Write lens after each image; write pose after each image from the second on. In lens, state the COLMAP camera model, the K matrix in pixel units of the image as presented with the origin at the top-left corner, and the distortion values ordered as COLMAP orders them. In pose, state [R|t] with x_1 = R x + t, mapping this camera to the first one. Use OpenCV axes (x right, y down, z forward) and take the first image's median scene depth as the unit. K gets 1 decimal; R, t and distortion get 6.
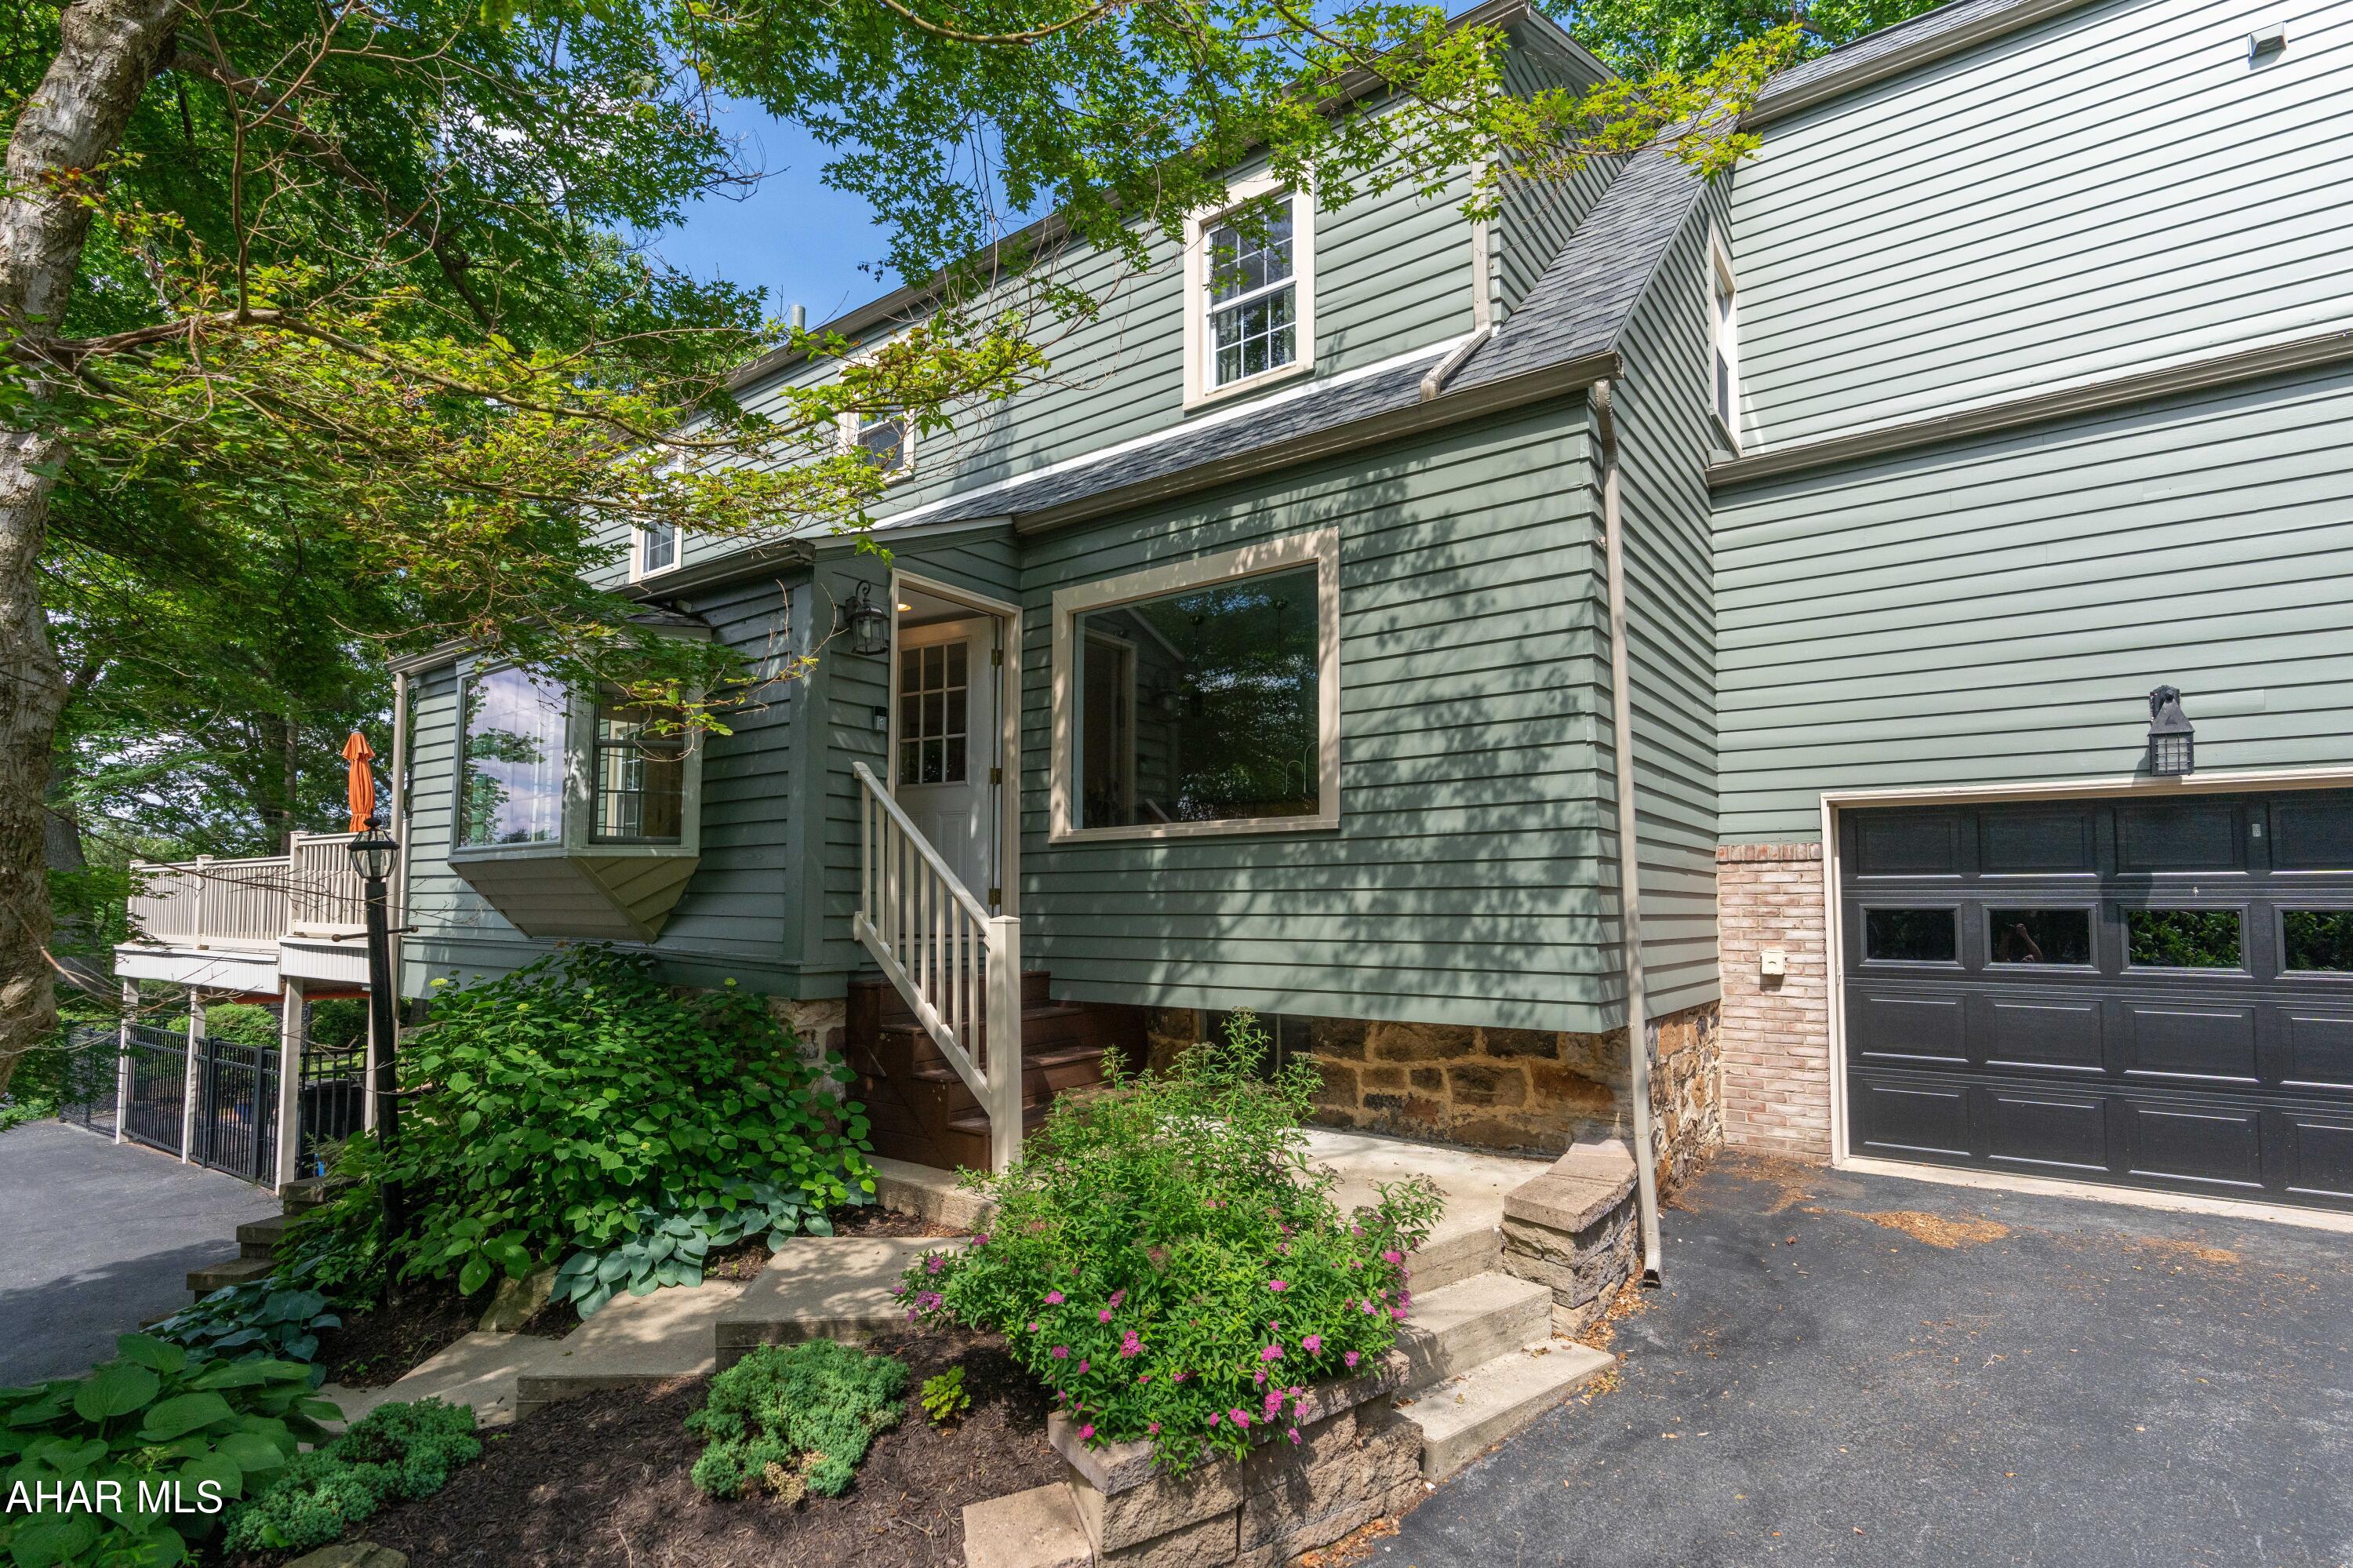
lens RADIAL K [[1079.3, 0, 1182.3], [0, 1079.3, 848.1], [0, 0, 1]] dist [-0.024047, 0.005575]
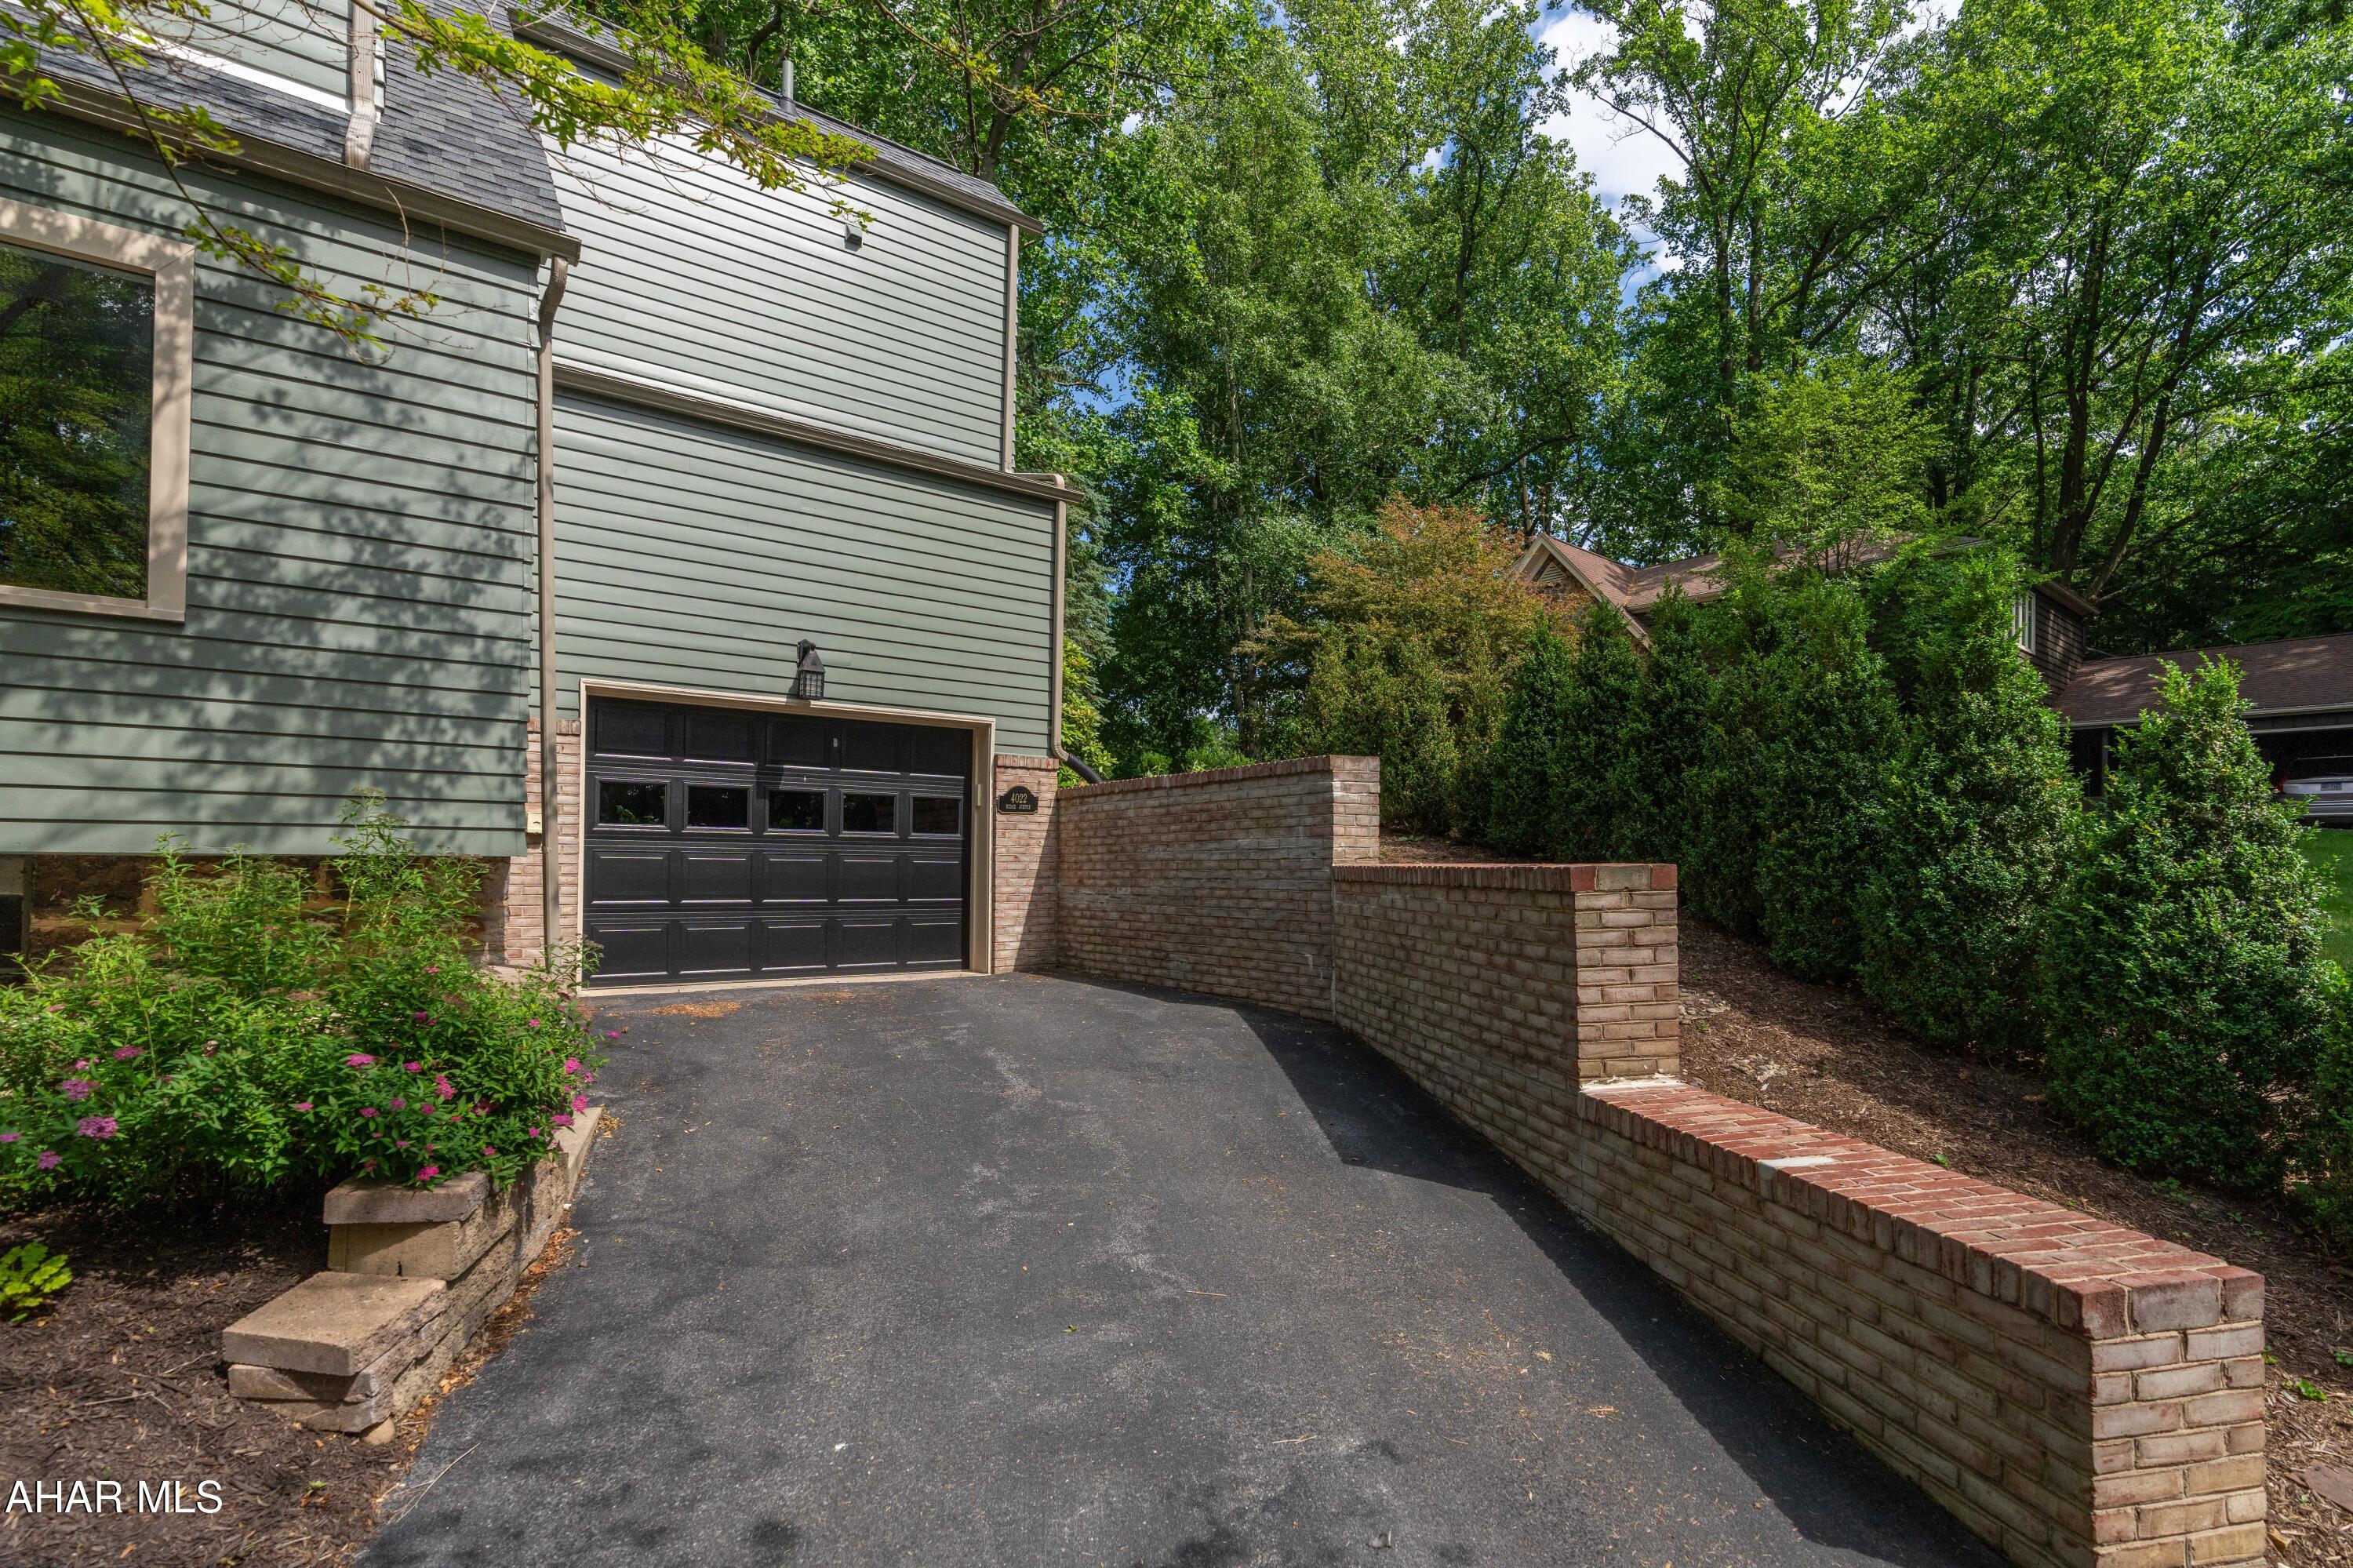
lens RADIAL K [[1079.3, 0, 1182.3], [0, 1079.3, 848.1], [0, 0, 1]] dist [-0.024047, 0.005575]
pose [[0.291689, 0.005917, 0.956495, -0.407074], [-0.065604, 0.997750, 0.013834, 0.093350], [-0.954261, -0.066786, 0.291420, 0.037728]]
